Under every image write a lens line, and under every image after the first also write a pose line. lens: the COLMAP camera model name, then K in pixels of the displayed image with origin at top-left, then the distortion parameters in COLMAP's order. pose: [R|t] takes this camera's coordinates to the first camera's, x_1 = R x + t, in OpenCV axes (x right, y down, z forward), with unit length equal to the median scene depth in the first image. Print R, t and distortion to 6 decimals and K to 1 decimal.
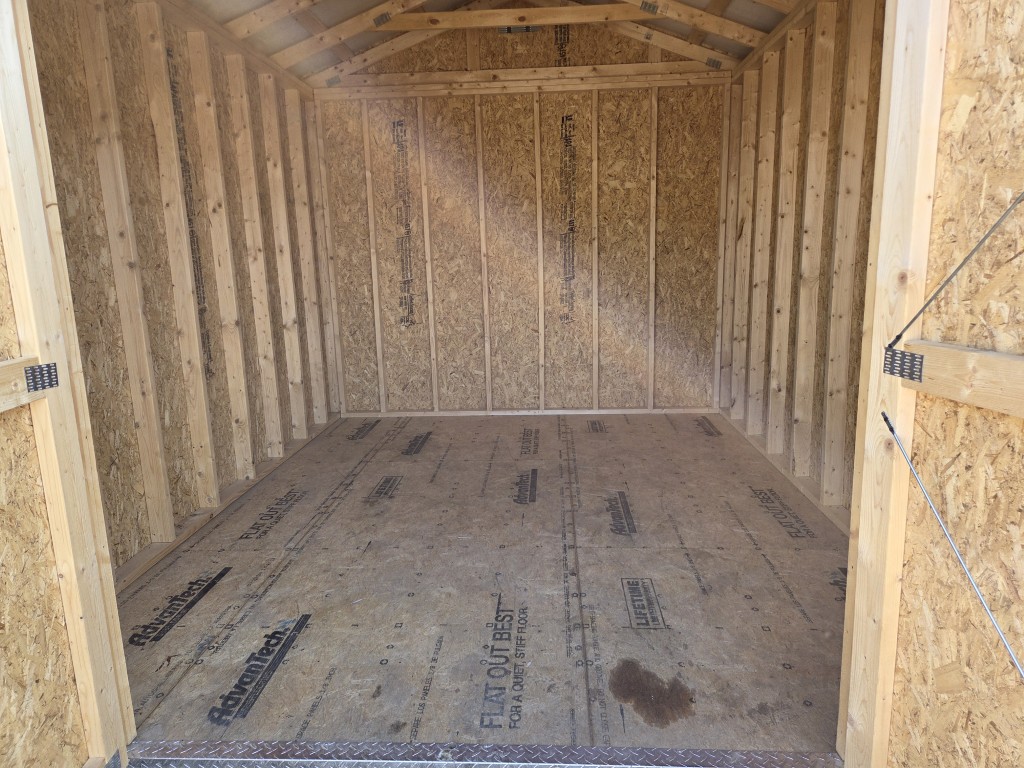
lens RADIAL K [[684.8, 0, 516.3], [0, 684.8, 384.5], [0, 0, 1]] dist [0.051833, -0.025514]
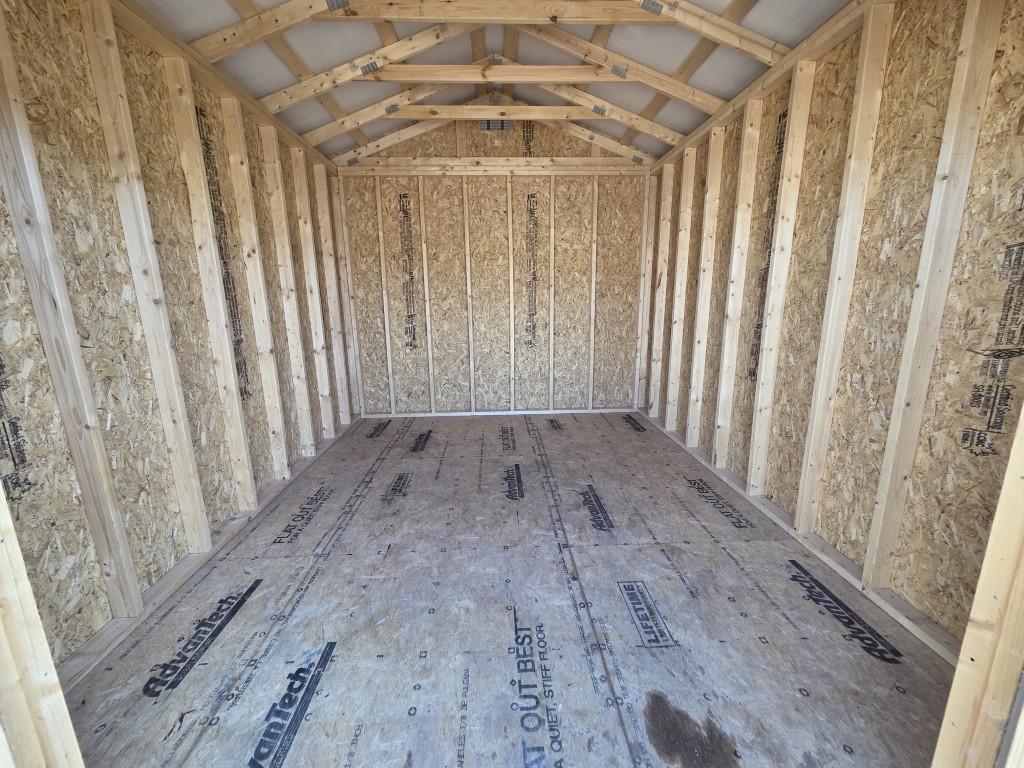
lens RADIAL K [[414.1, 0, 509.3], [0, 414.1, 386.3], [0, 0, 1]] dist [0.000083, 0.001800]
pose [[0.995446, -0.006965, 0.095075, -0.068197], [0.004784, 0.999721, 0.023147, -0.045594], [-0.095210, -0.022587, 0.995201, 0.262845]]
